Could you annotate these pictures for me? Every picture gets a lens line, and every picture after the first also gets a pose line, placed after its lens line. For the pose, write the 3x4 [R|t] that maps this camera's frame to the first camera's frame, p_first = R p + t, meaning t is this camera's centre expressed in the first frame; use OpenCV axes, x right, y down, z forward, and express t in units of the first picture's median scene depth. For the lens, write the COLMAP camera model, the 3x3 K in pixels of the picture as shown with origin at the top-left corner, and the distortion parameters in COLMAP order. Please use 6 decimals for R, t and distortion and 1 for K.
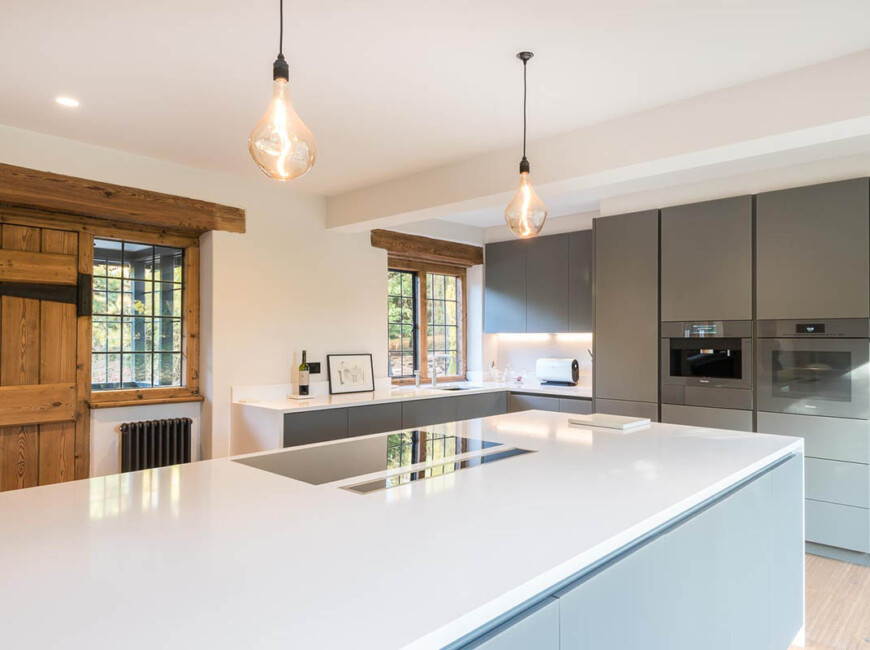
lens RADIAL K [[602.9, 0, 435.4], [0, 602.9, 329.9], [0, 0, 1]] dist [-0.000571, -0.000324]
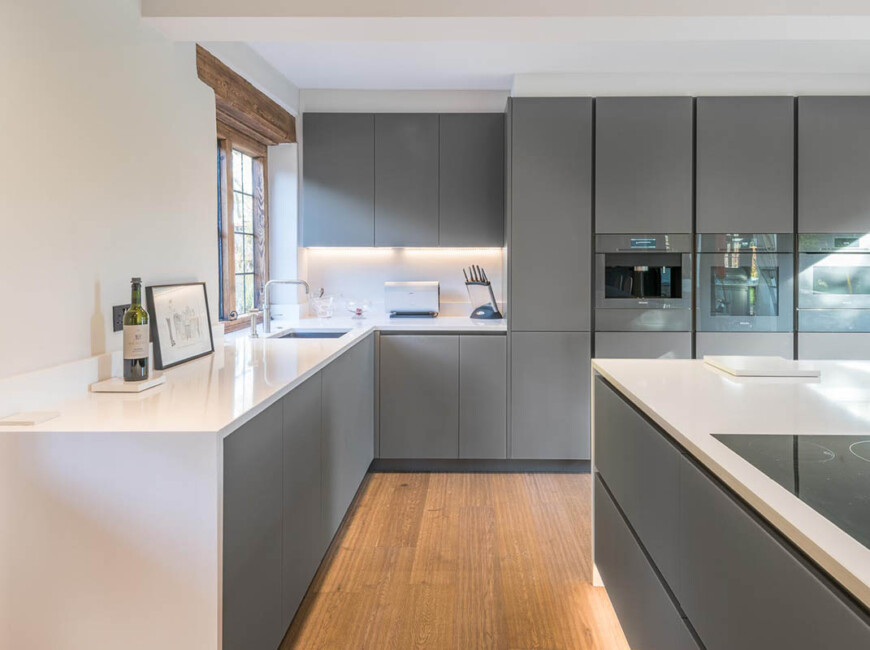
lens RADIAL K [[621.5, 0, 473.7], [0, 621.5, 257.5], [0, 0, 1]] dist [0.004527, 0.001750]
pose [[0.734113, -0.000855, 0.679027, -0.305576], [-0.007807, 0.999922, 0.009699, 0.011525], [-0.678983, -0.012421, 0.734049, 0.449039]]
